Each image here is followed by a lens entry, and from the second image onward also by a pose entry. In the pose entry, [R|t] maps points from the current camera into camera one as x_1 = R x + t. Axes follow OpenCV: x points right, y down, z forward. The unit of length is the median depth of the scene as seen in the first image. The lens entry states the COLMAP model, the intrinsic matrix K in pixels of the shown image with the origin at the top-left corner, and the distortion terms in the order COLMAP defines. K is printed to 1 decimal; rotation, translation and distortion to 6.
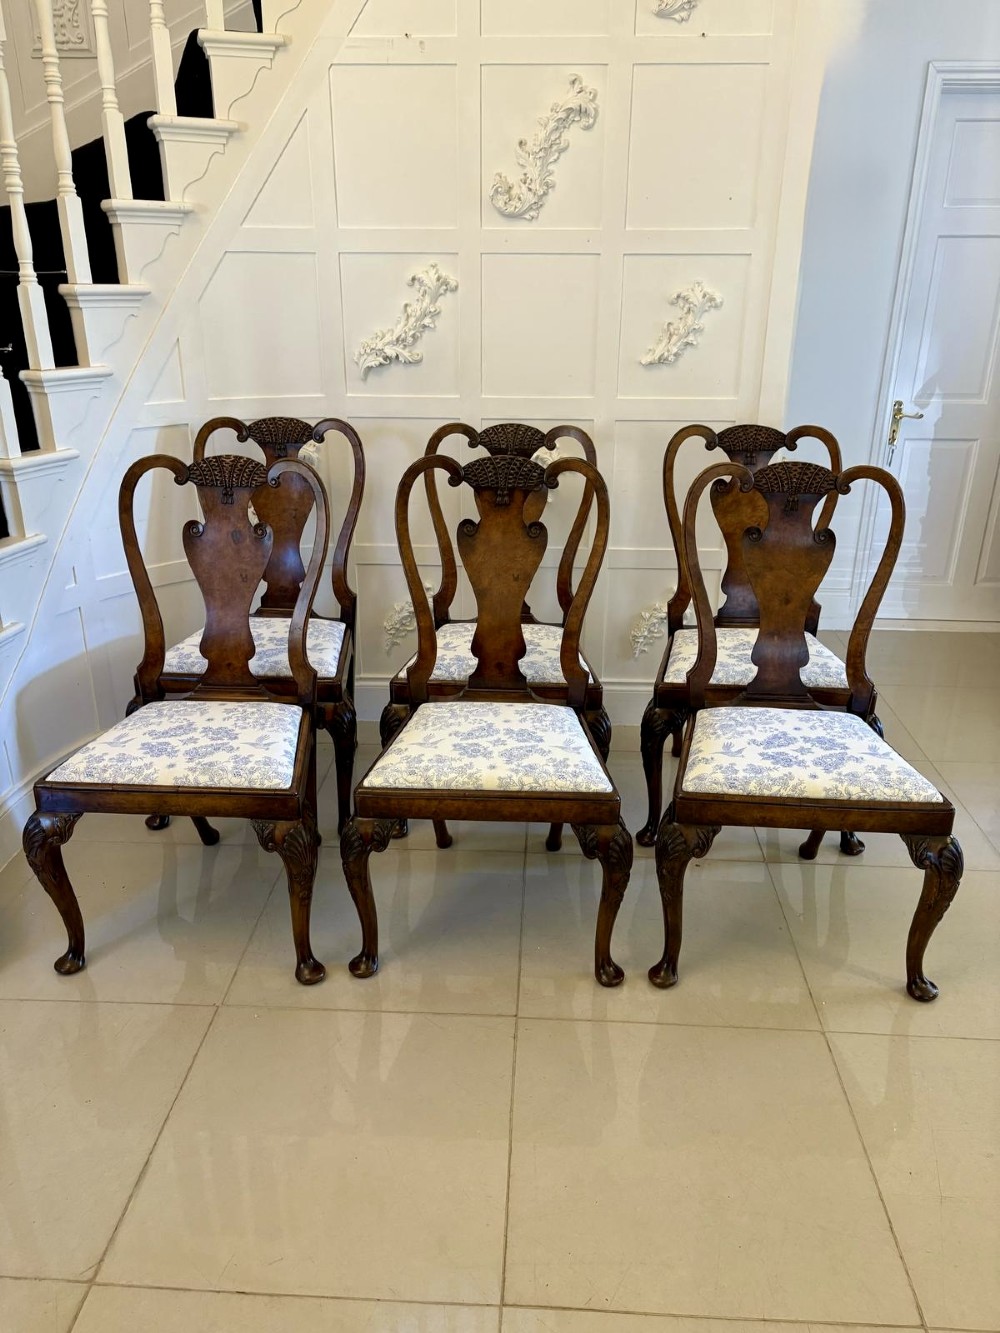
lens RADIAL K [[1011.2, 0, 502.8], [0, 1011.2, 690.1], [0, 0, 1]] dist [0.037811, -0.030679]
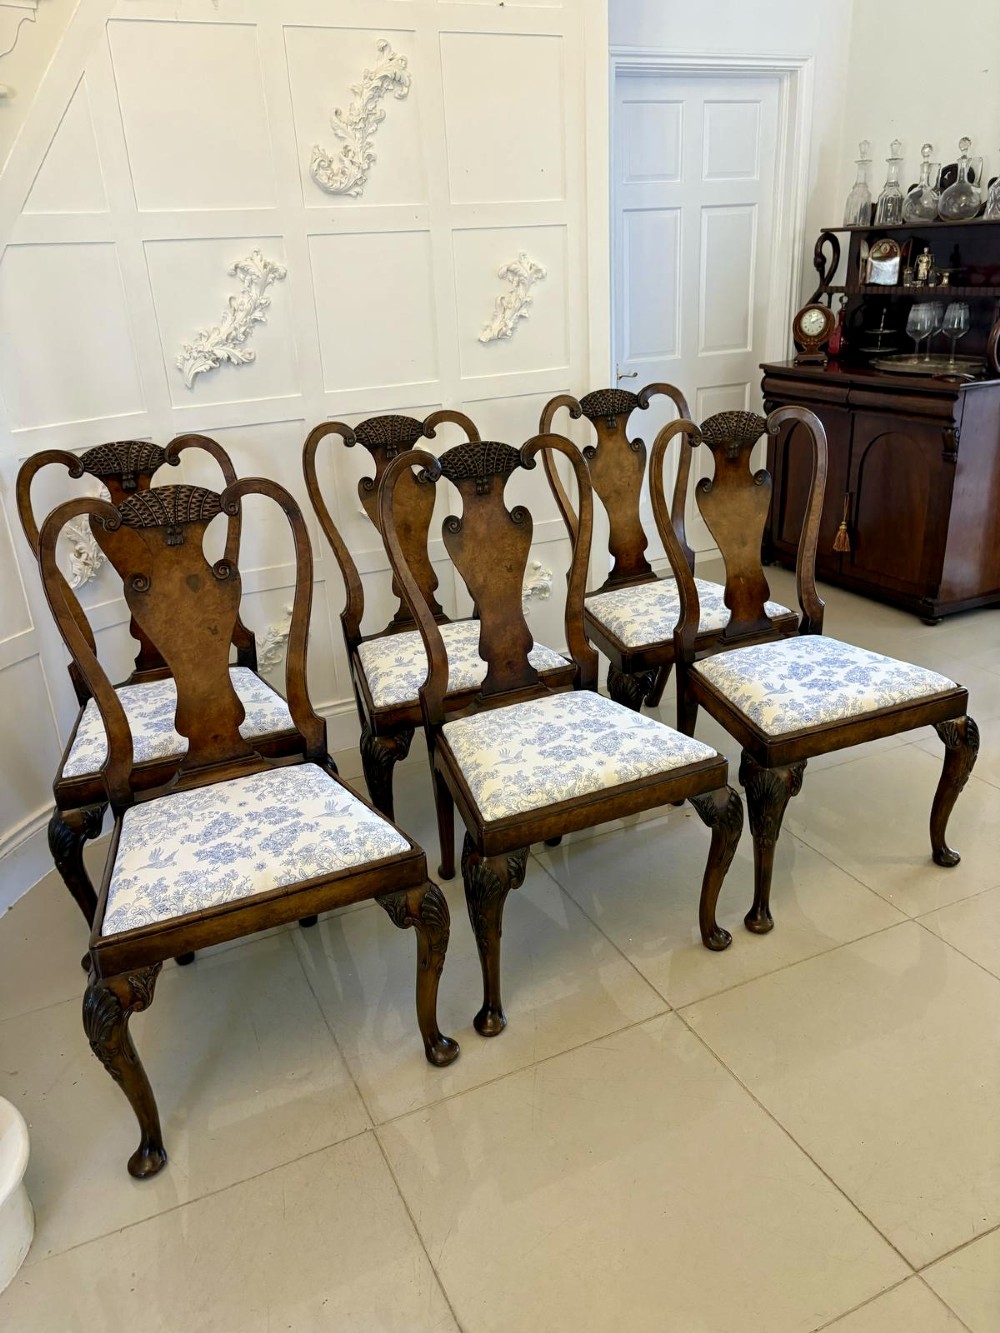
lens RADIAL K [[998.2, 0, 503.7], [0, 998.2, 678.5], [0, 0, 1]] dist [0.050166, -0.059778]
pose [[0.882145, -0.228149, 0.412029, -0.346161], [0.230949, 0.971982, 0.043750, -0.046992], [-0.410466, 0.056564, 0.910120, 0.142541]]
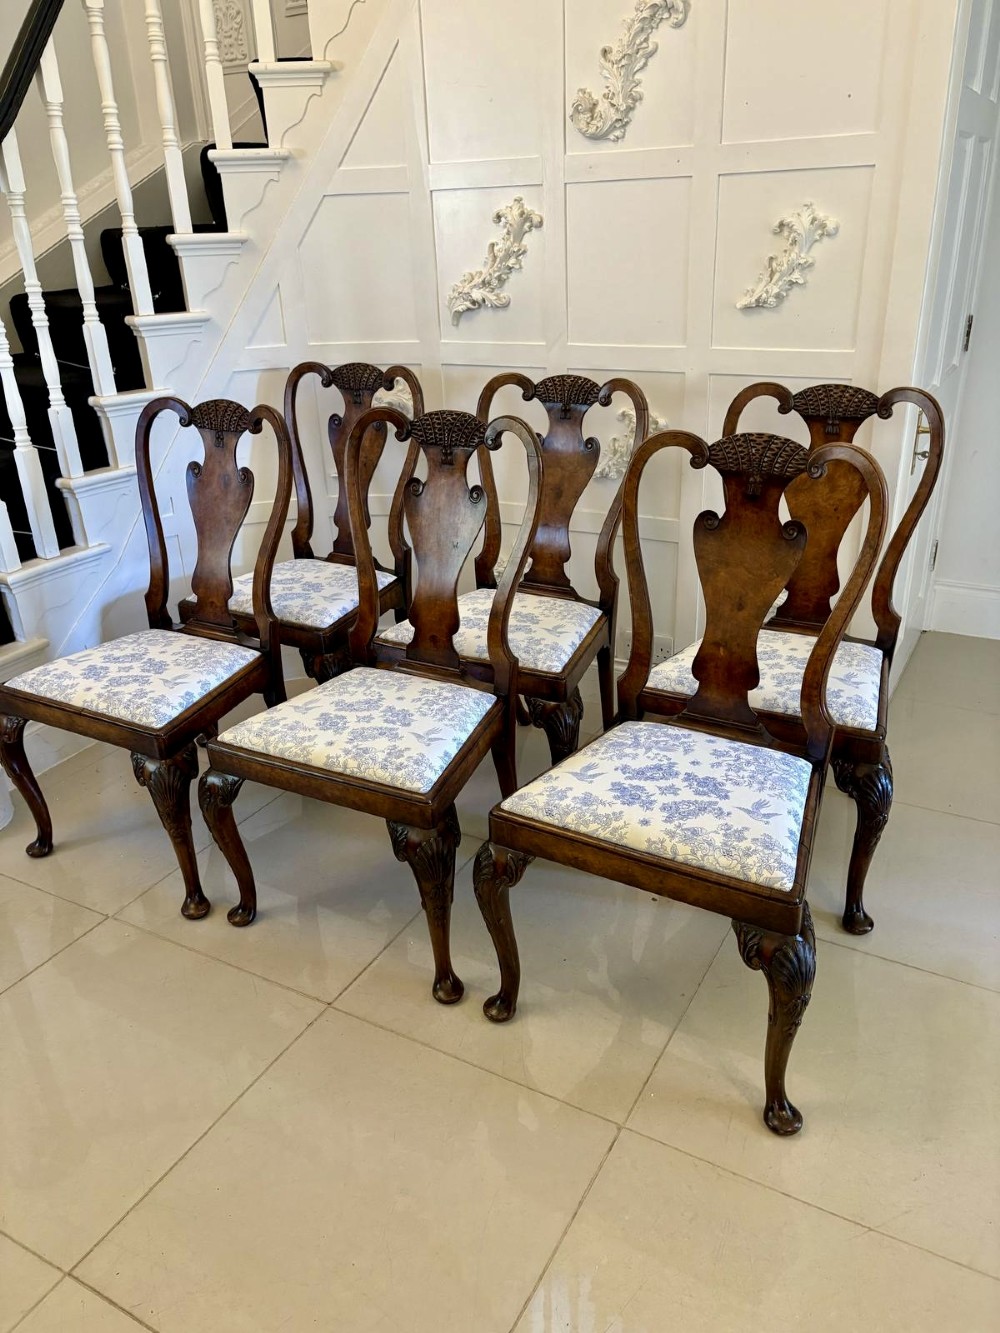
lens RADIAL K [[1011.2, 0, 502.8], [0, 1011.2, 690.1], [0, 0, 1]] dist [0.037811, -0.030679]
pose [[0.896361, 0.154027, -0.415708, 0.396065], [-0.133357, 0.987954, 0.078507, -0.051986], [0.422793, -0.014933, 0.906103, 0.161010]]
